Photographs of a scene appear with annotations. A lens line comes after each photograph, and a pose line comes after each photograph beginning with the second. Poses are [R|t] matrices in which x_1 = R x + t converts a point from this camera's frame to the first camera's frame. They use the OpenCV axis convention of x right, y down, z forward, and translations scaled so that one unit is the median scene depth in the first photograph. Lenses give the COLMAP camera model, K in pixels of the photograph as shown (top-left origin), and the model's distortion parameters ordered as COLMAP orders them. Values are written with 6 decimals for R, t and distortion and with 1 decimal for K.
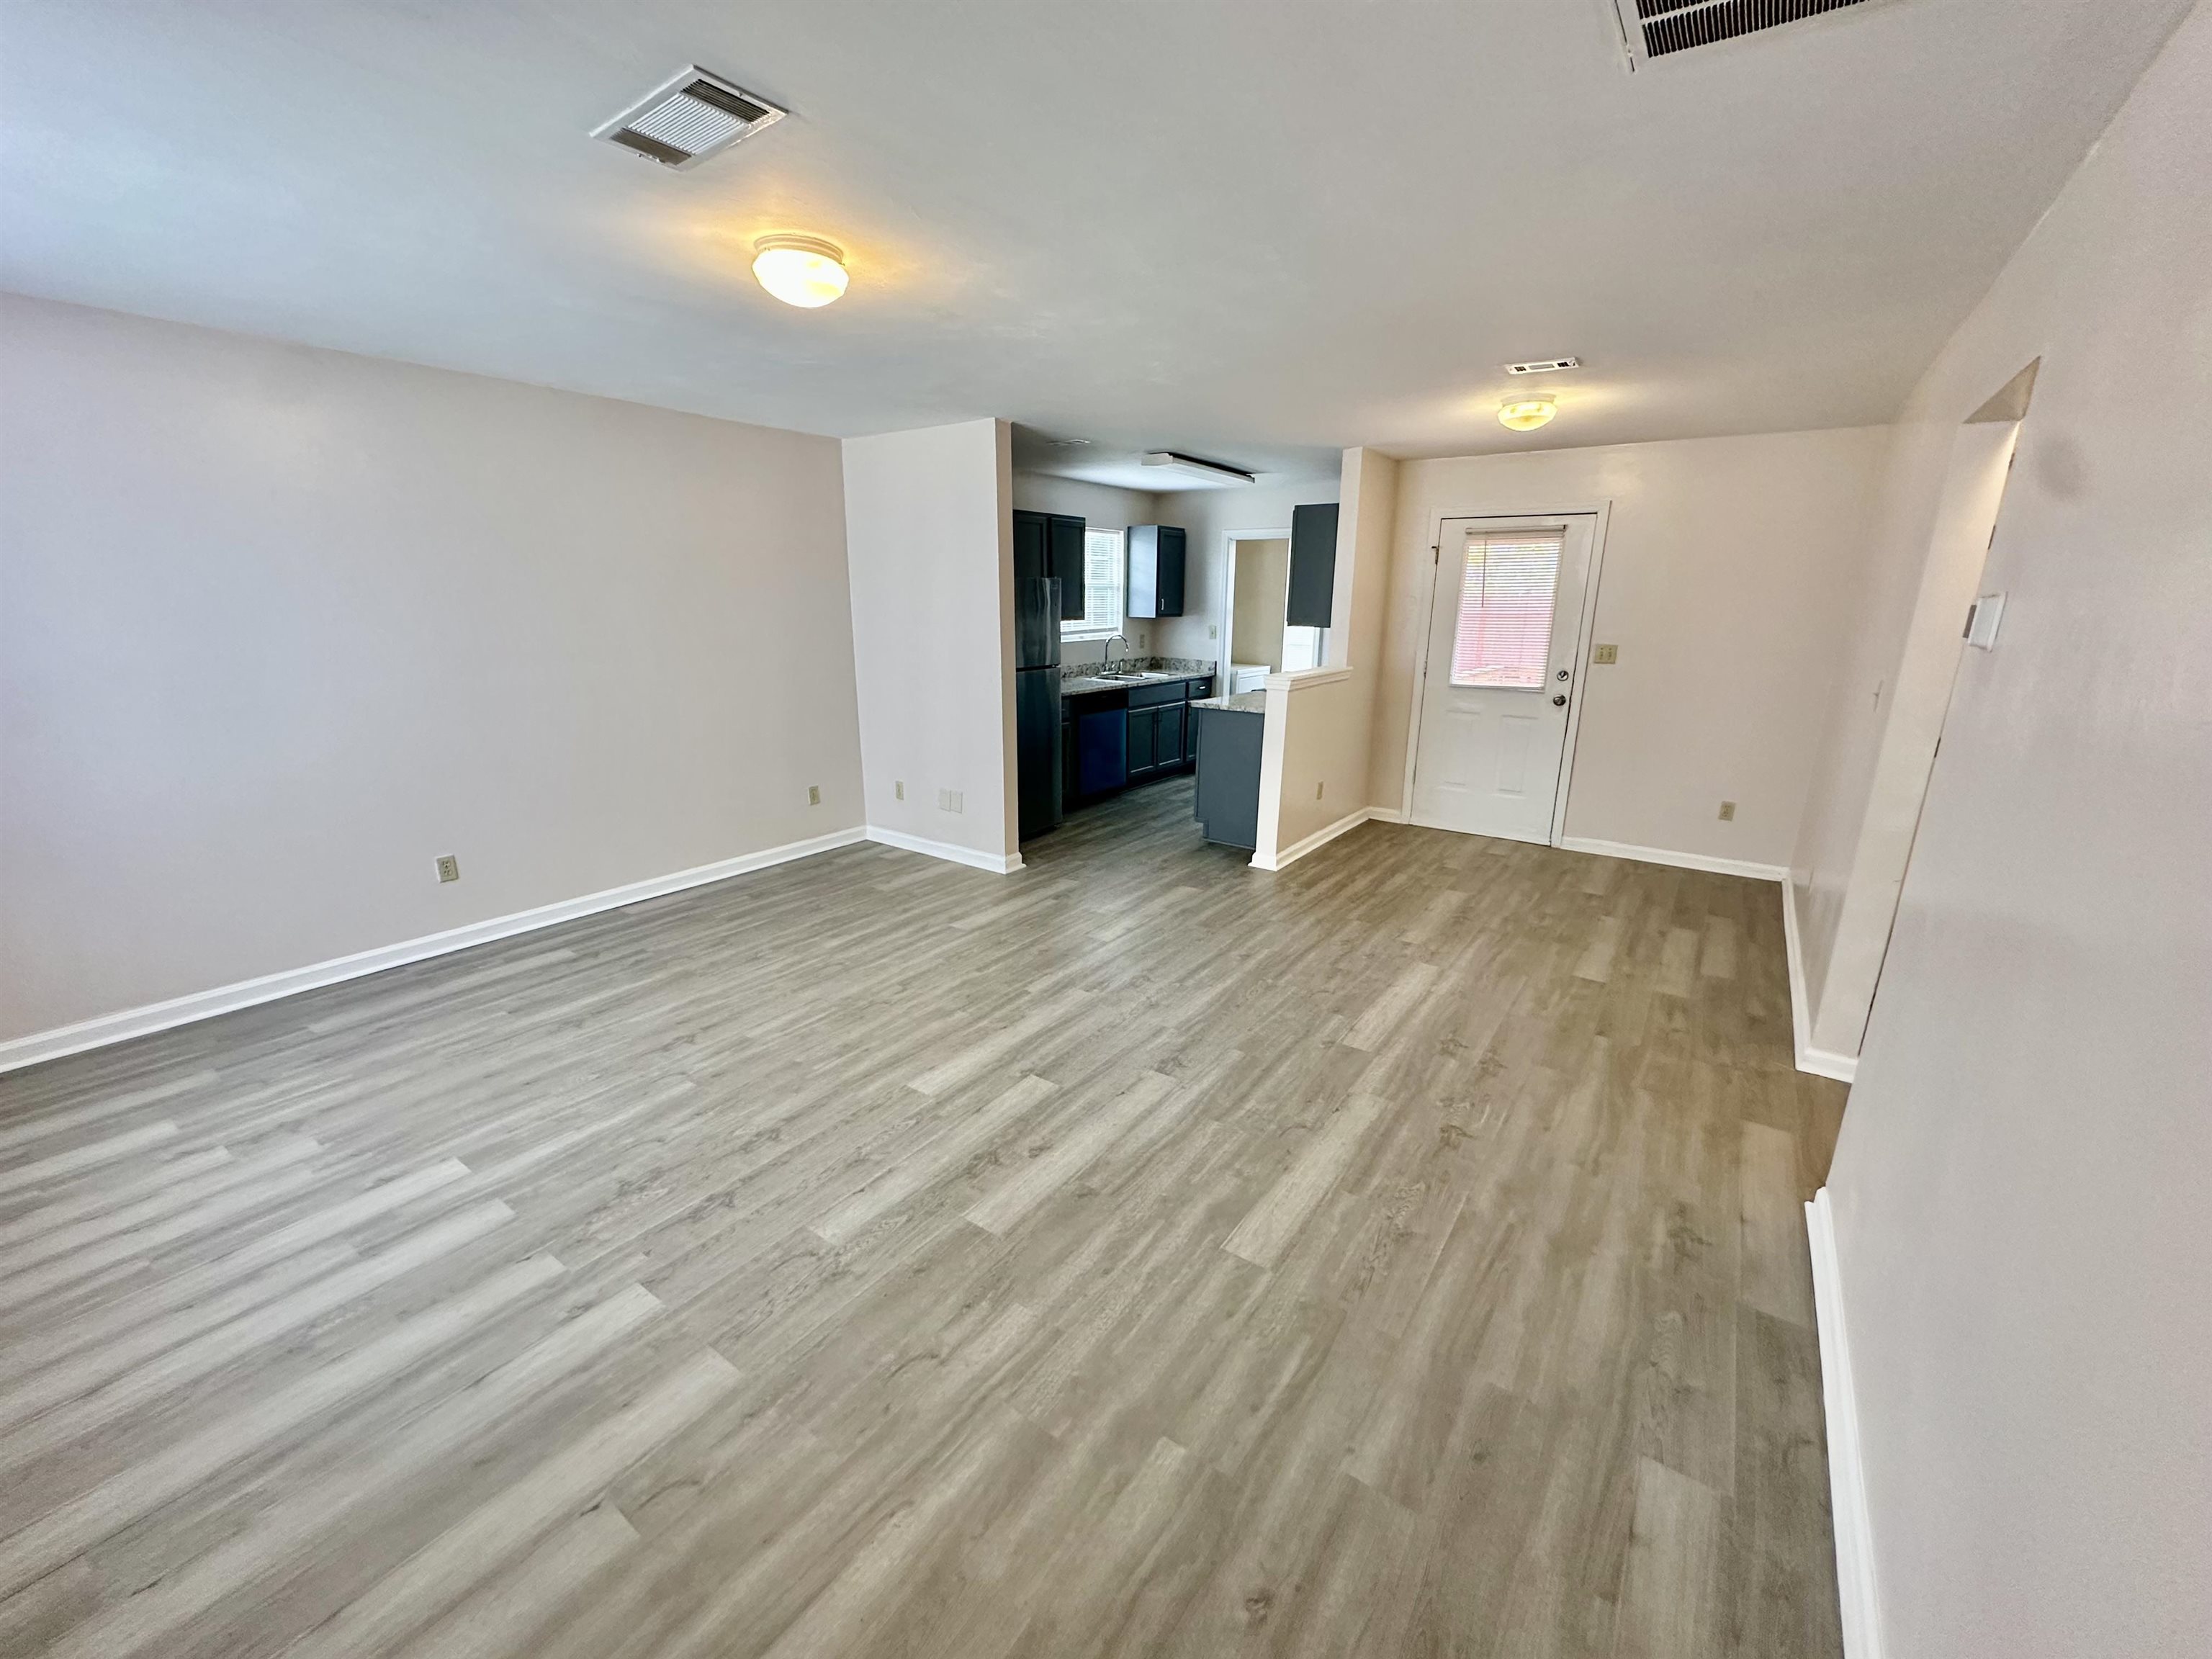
lens RADIAL K [[886.6, 0, 1106.0], [0, 886.6, 829.5], [0, 0, 1]] dist [-0.001362, -0.000054]
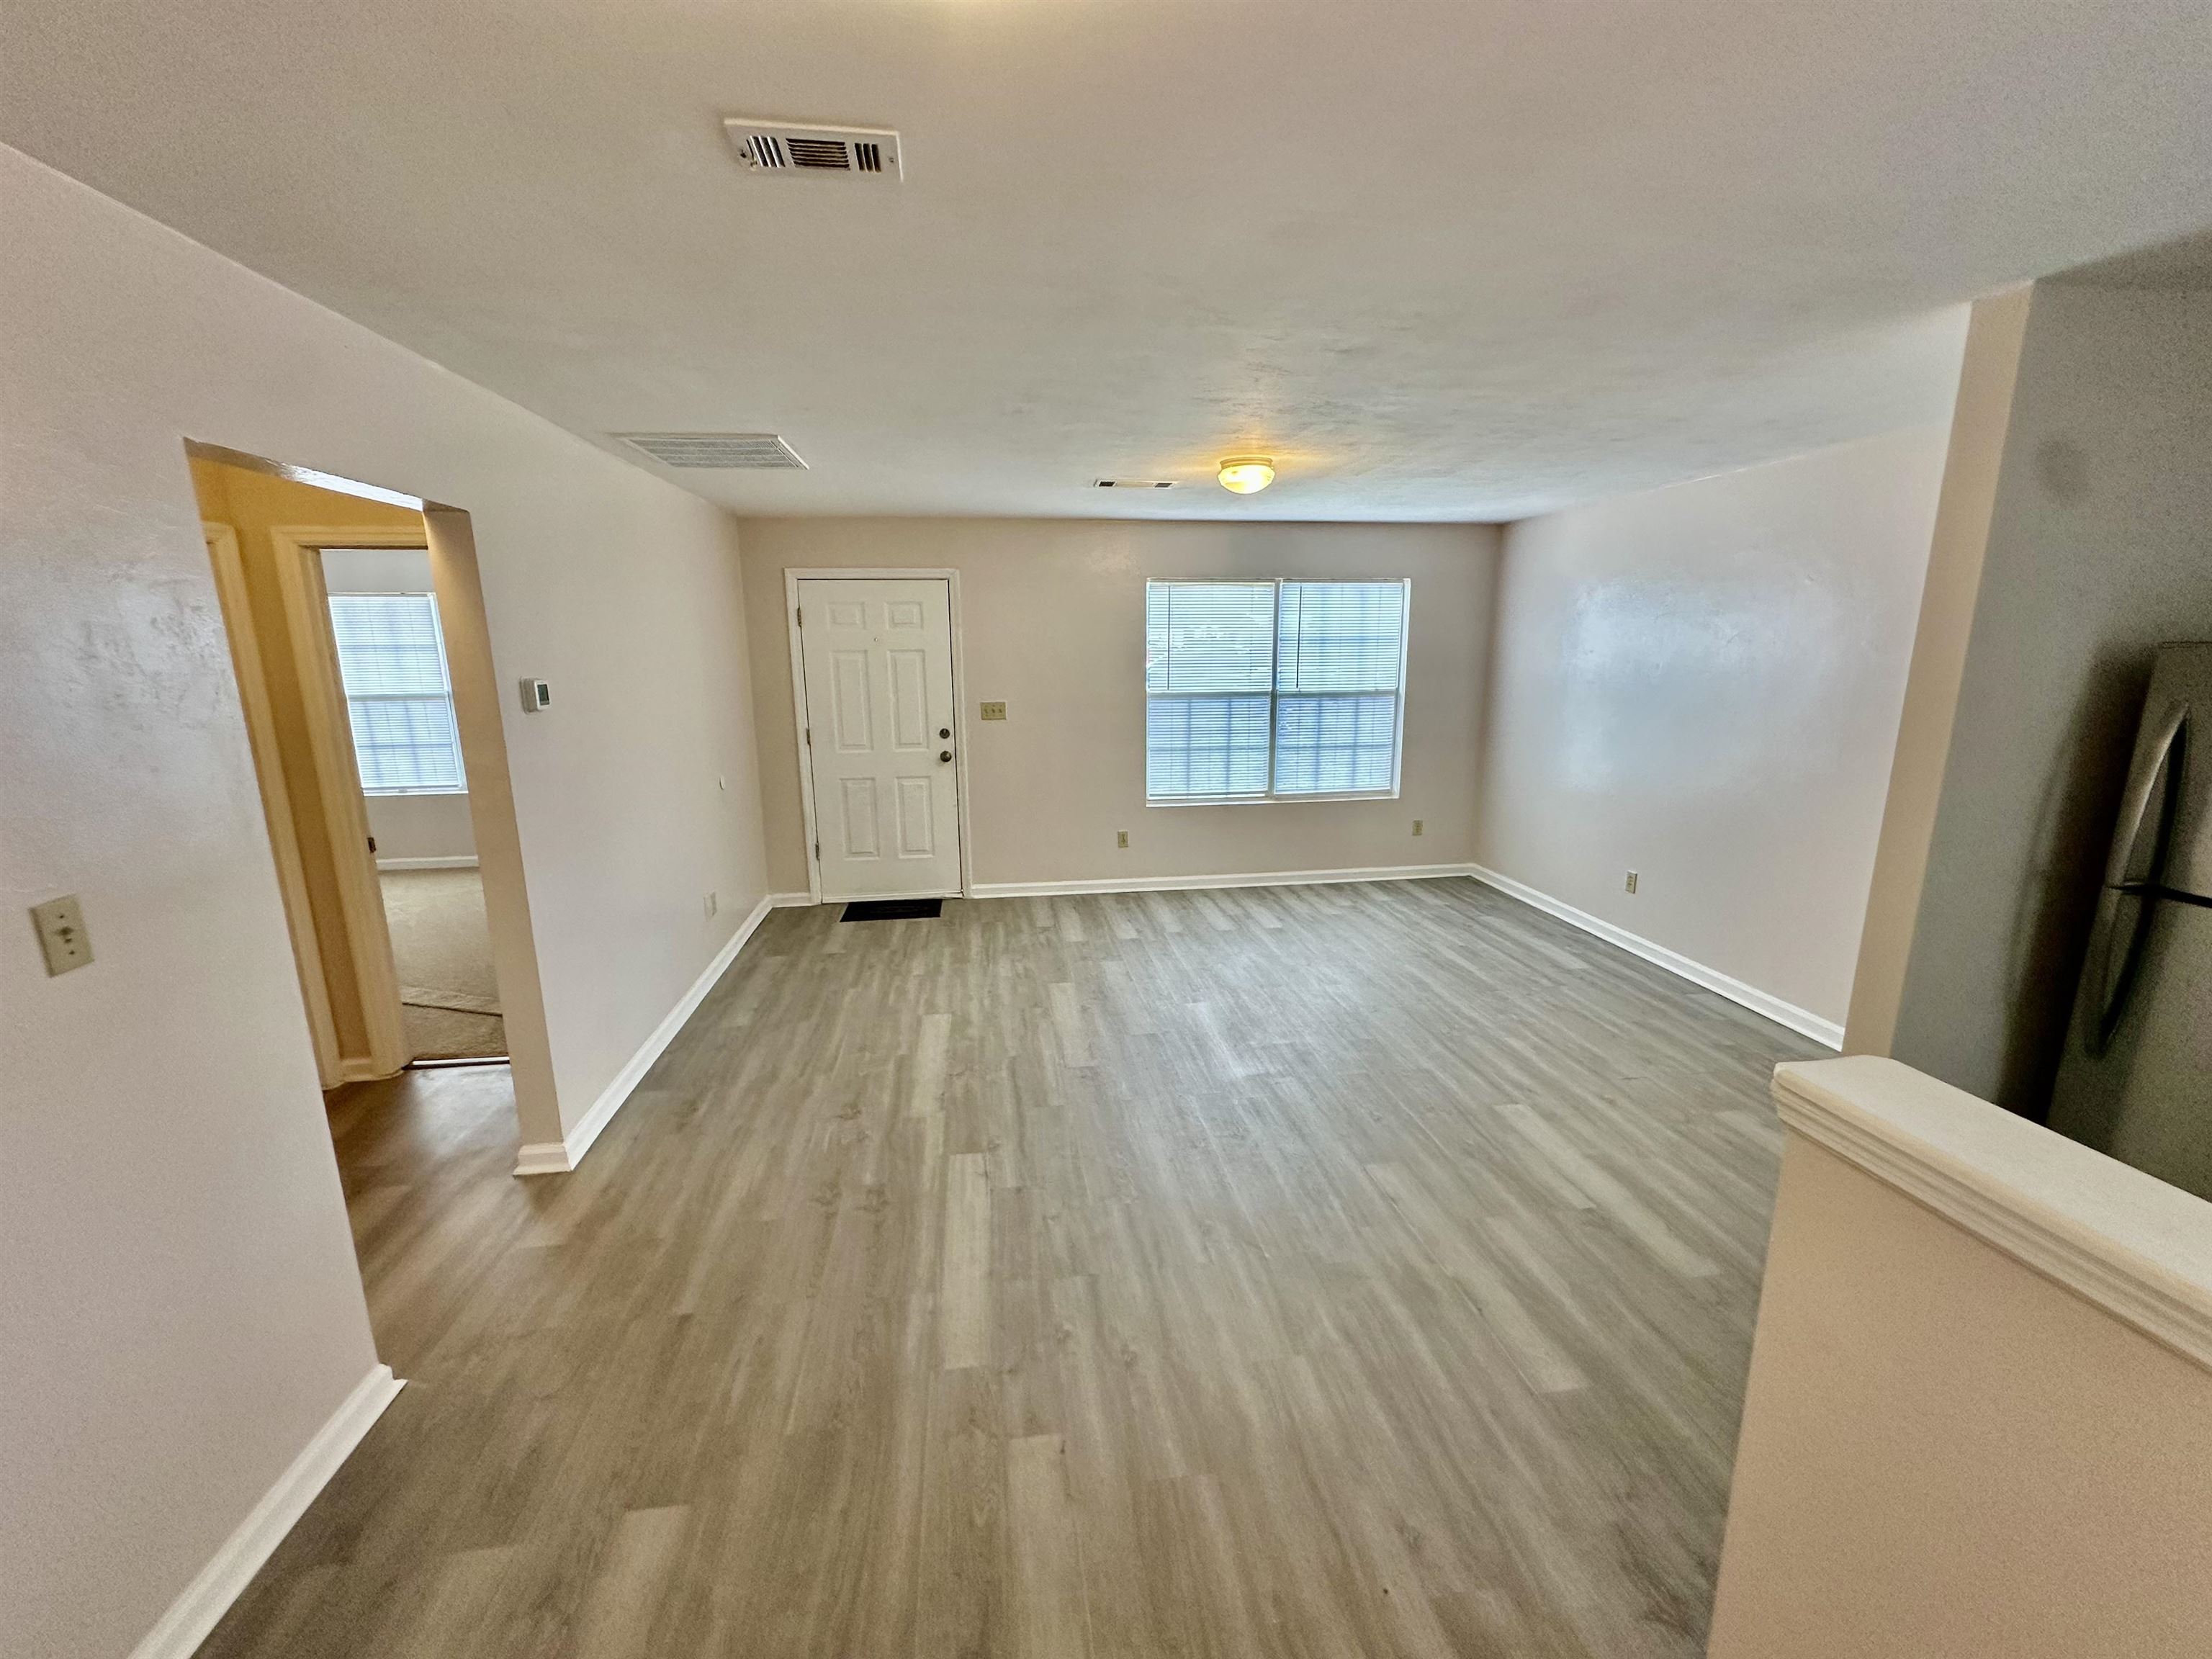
lens RADIAL K [[886.6, 0, 1106.0], [0, 886.6, 829.5], [0, 0, 1]] dist [-0.001362, -0.000054]
pose [[-0.725691, 0.139759, -0.673677, 0.553238], [-0.177108, 0.908208, 0.379197, -0.325519], [0.664835, 0.394493, -0.634326, 1.136388]]
